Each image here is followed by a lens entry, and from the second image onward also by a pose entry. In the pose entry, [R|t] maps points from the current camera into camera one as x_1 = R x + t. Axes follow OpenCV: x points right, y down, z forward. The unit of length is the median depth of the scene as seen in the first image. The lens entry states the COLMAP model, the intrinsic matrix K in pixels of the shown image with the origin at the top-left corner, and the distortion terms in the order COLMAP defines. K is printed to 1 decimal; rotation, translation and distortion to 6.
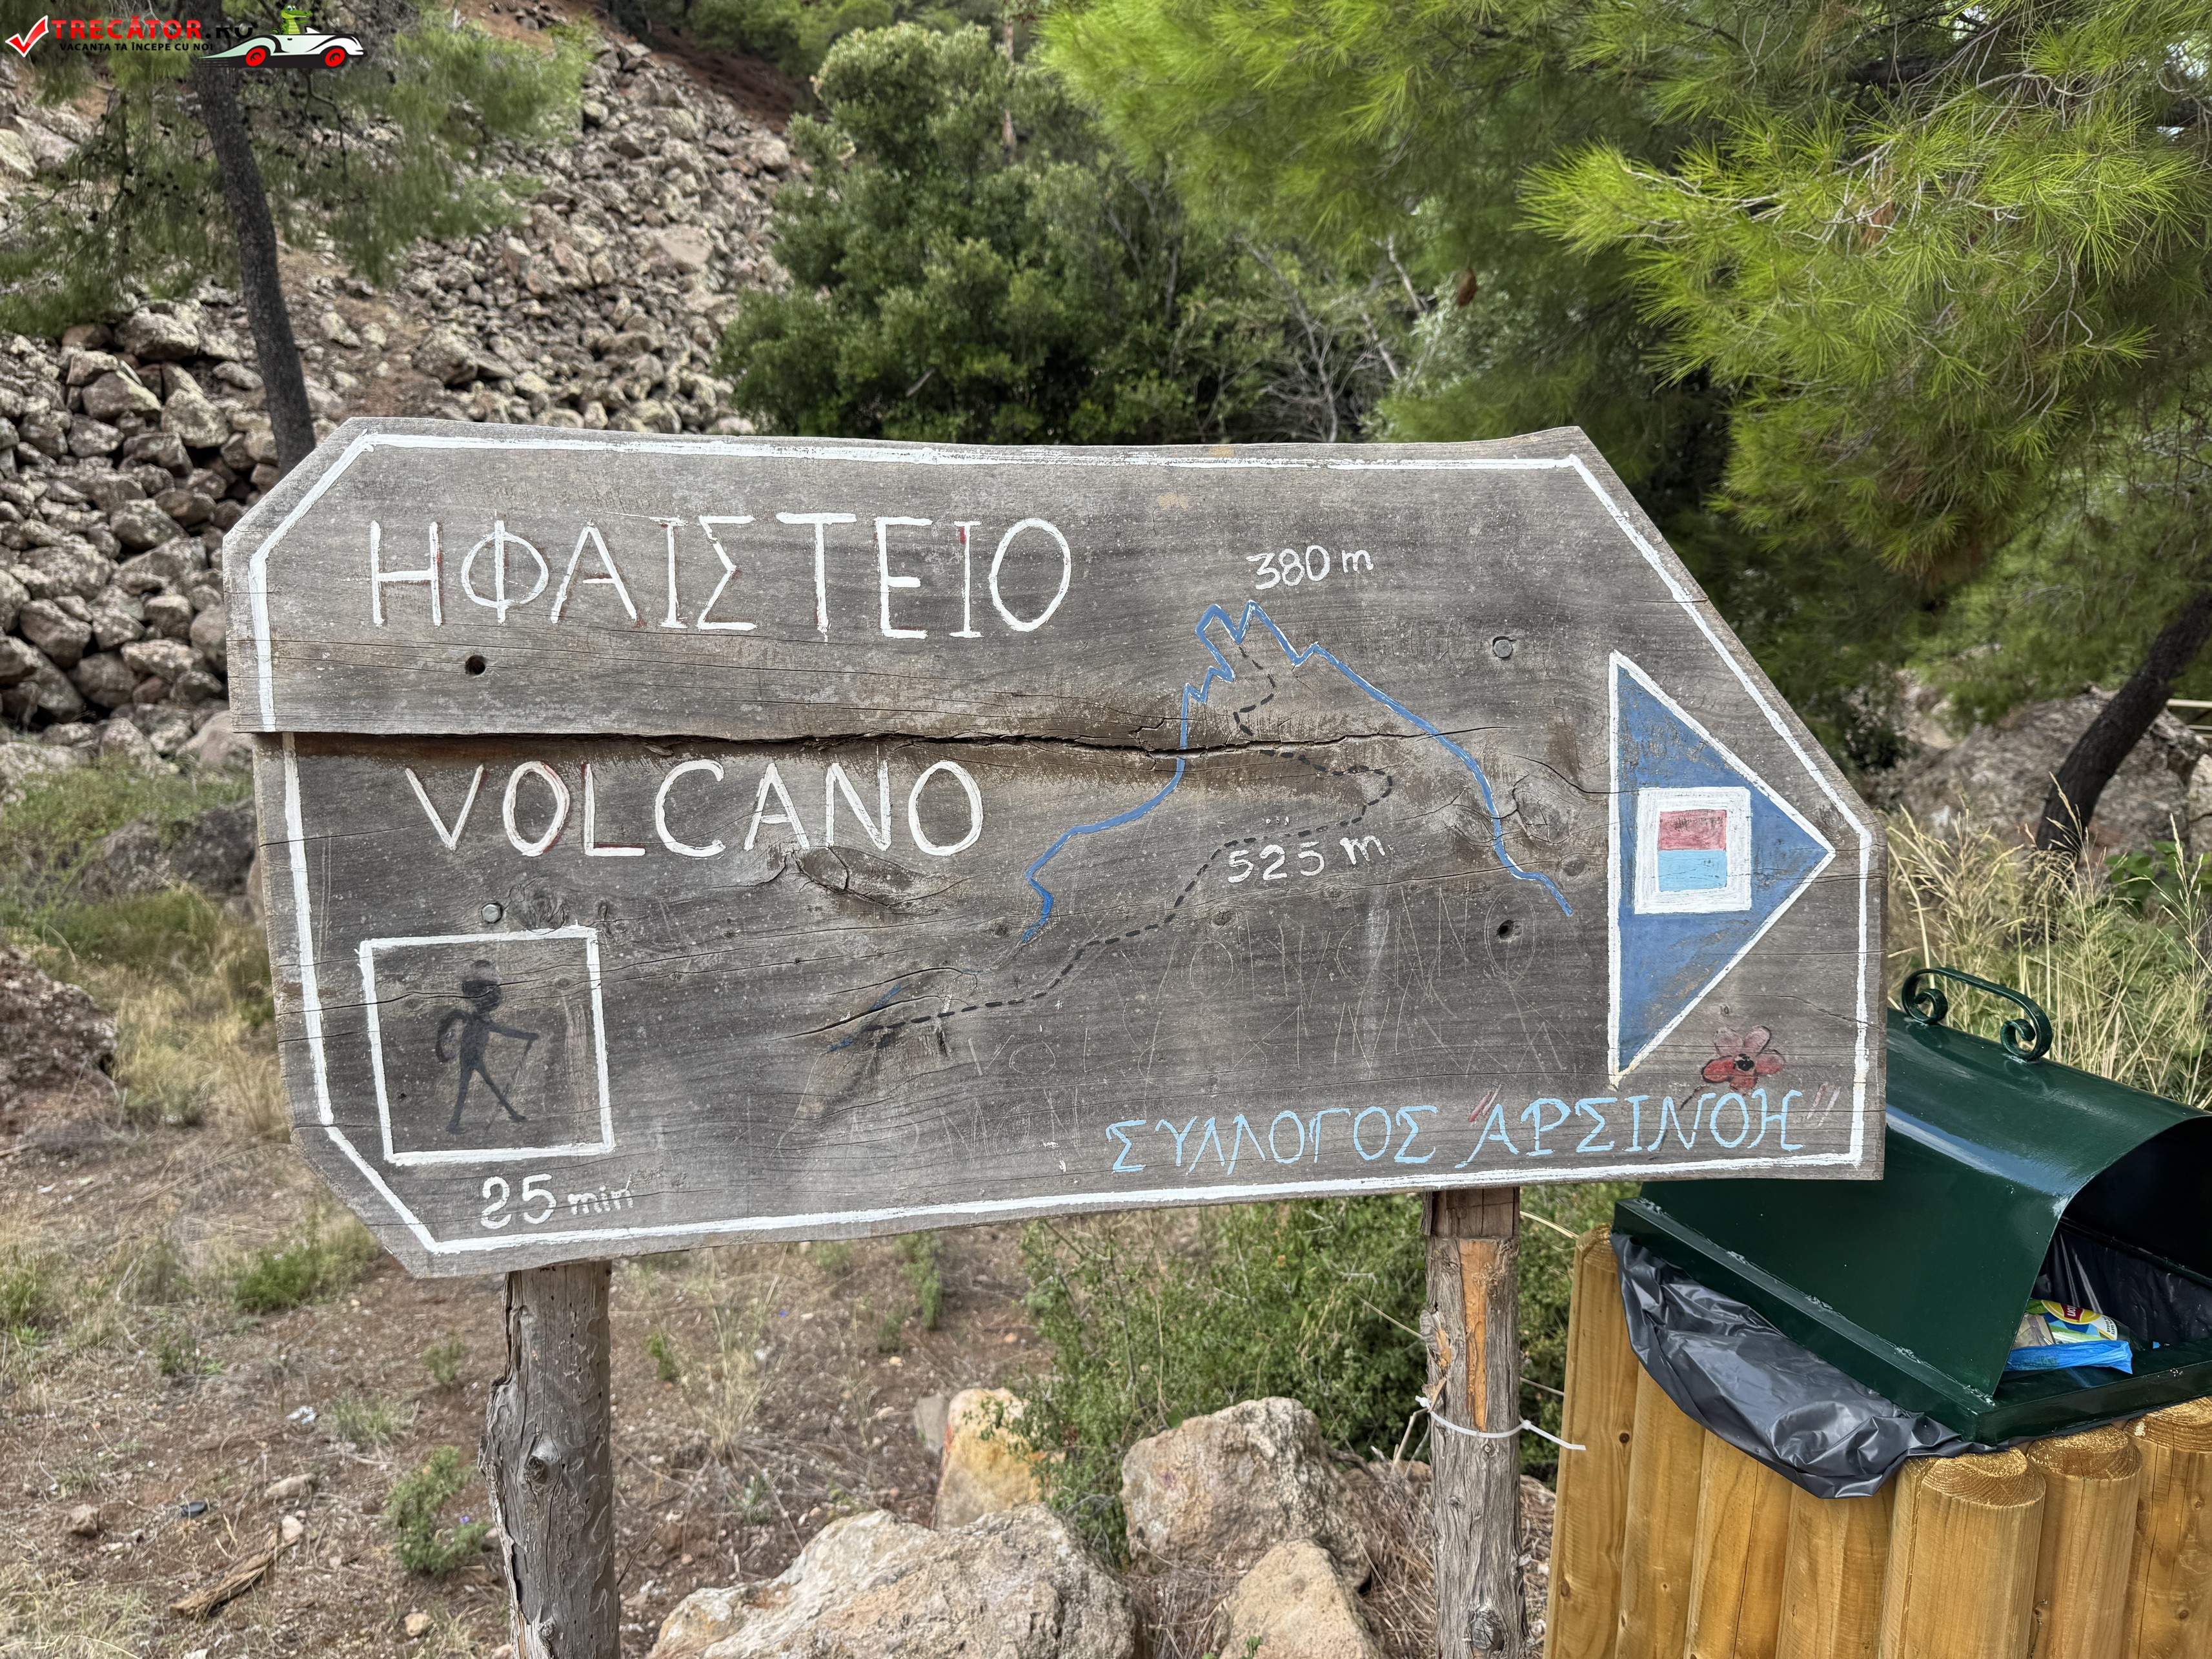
lens RADIAL K [[1570.2, 0, 1095.0], [0, 1570.2, 829.9], [0, 0, 1]] dist [0.046475, -0.066650]
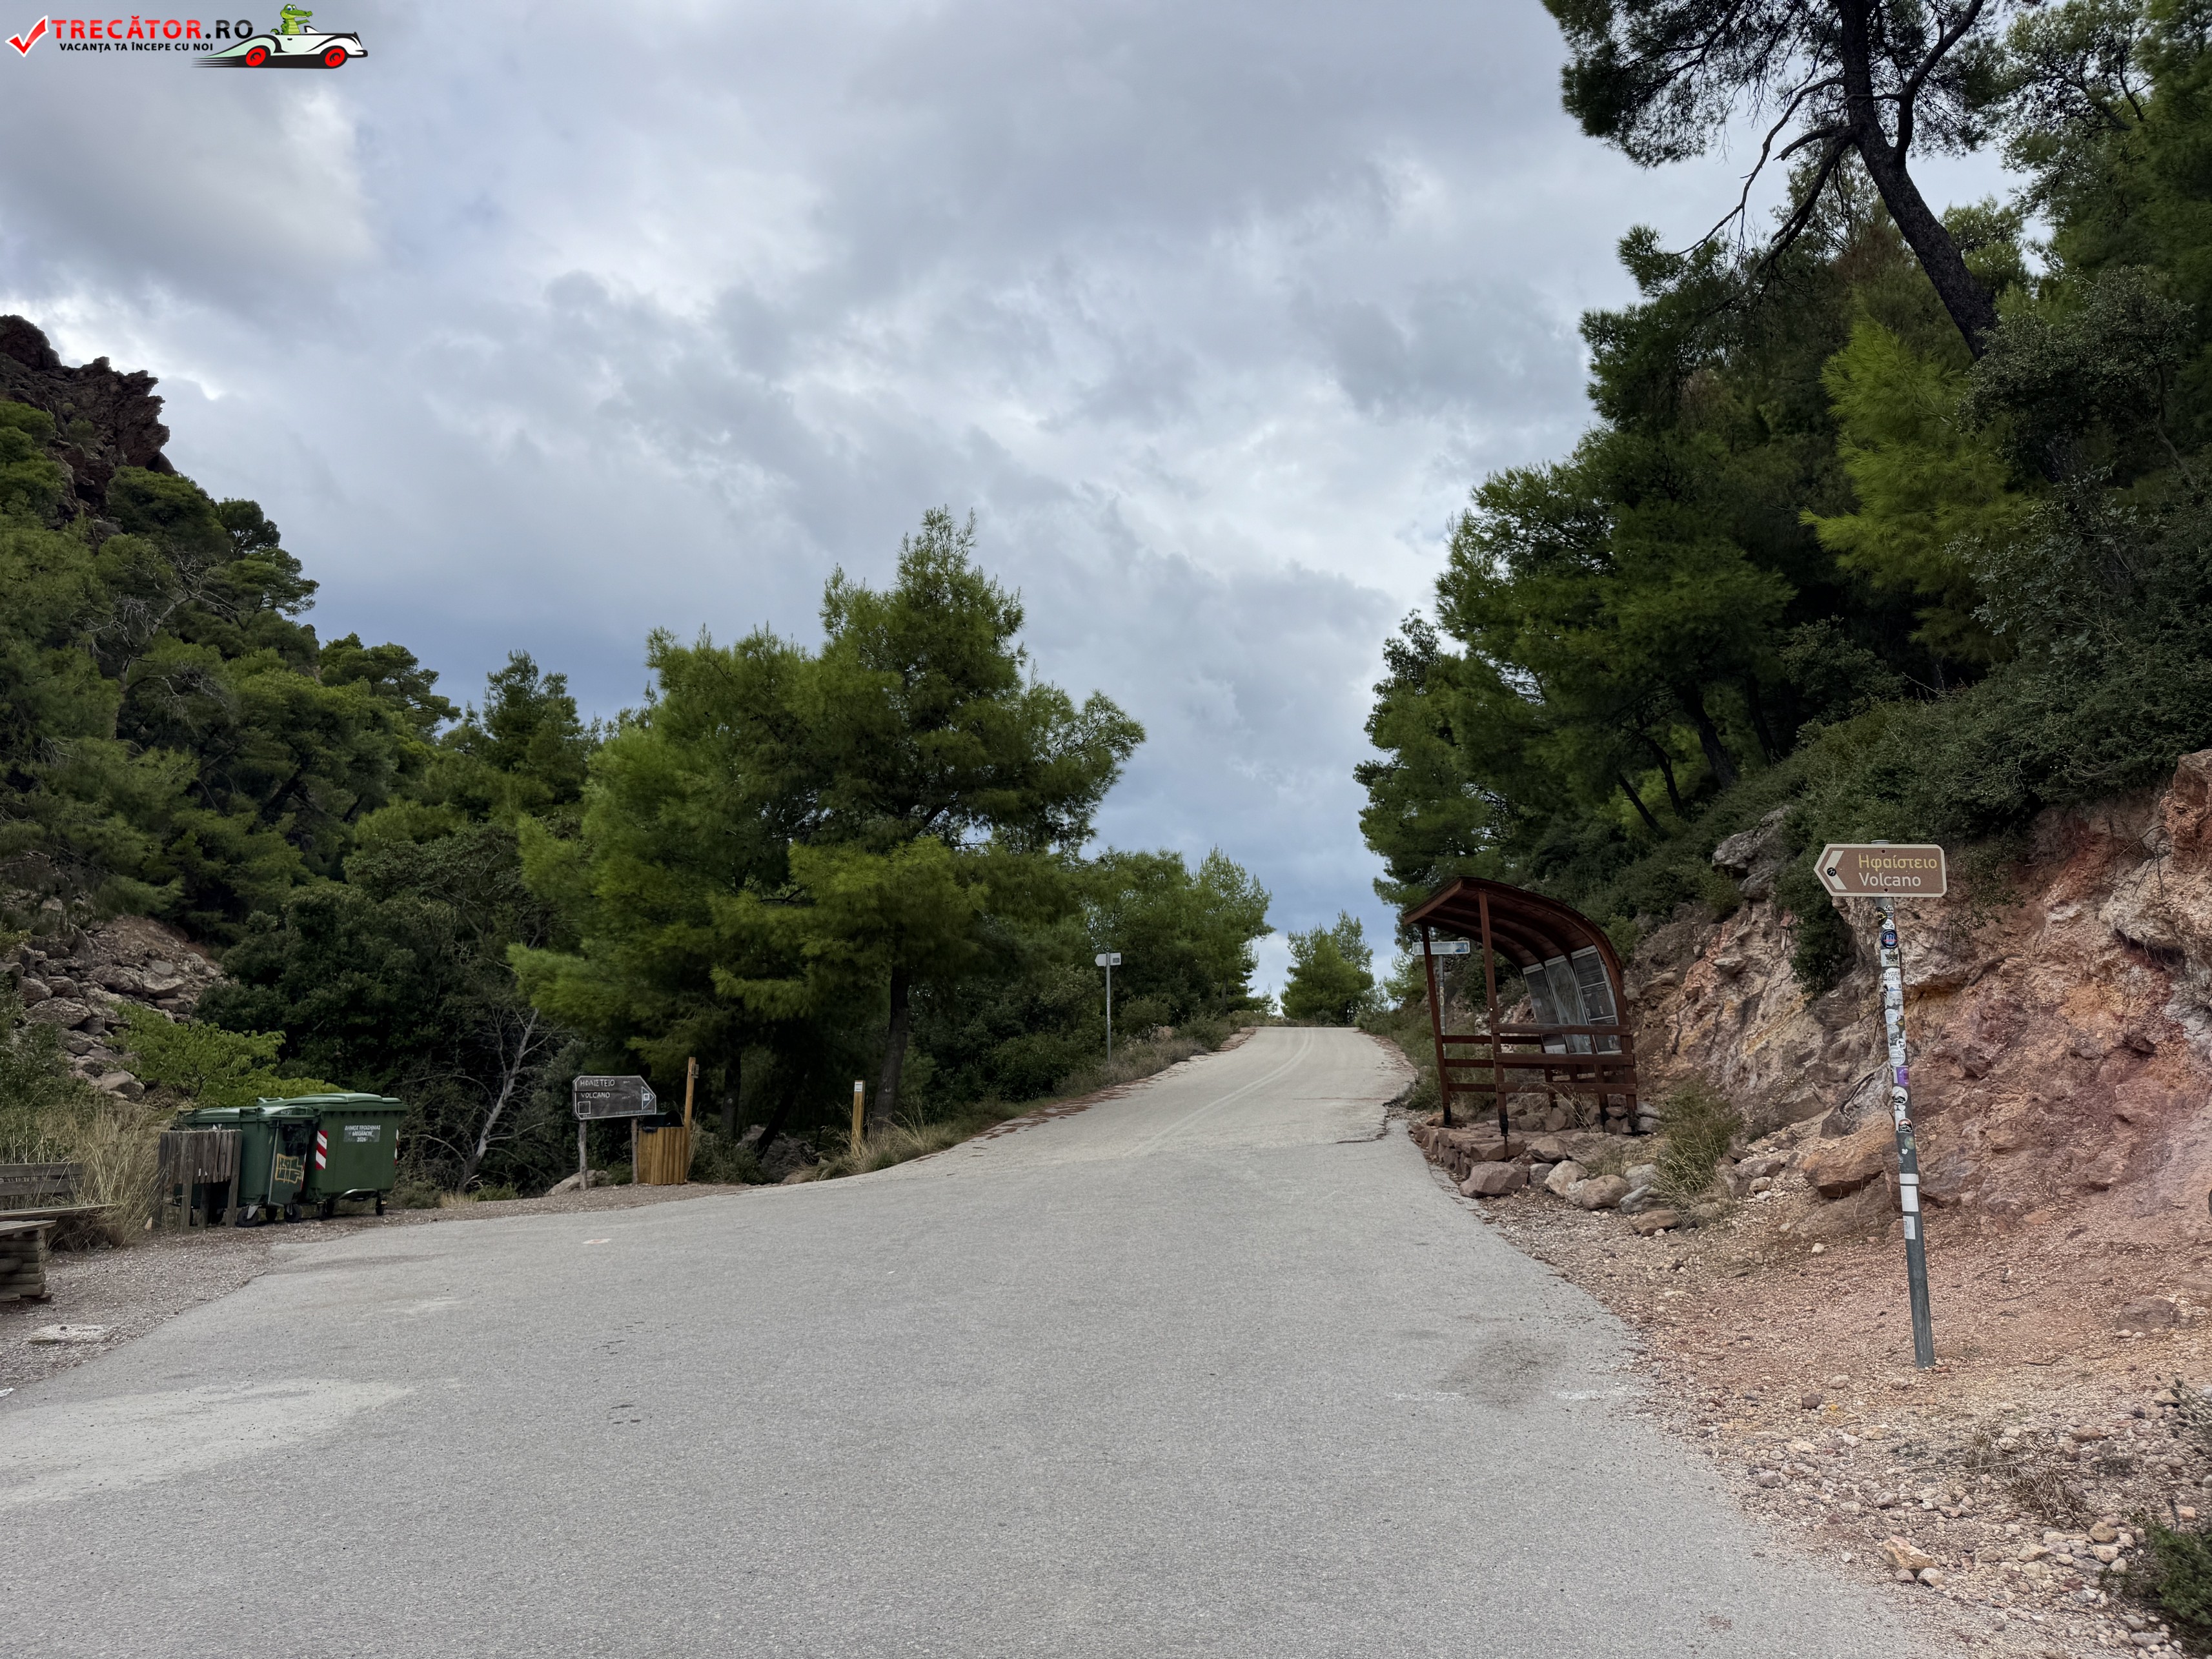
lens RADIAL K [[1570.2, 0, 1161.0], [0, 1570.2, 817.4], [0, 0, 1]] dist [0.046475, -0.066650]
pose [[0.784372, 0.095521, 0.612892, -0.440789], [0.126395, 0.942729, -0.308685, 0.228719], [-0.607277, 0.319591, 0.727377, -1.157041]]
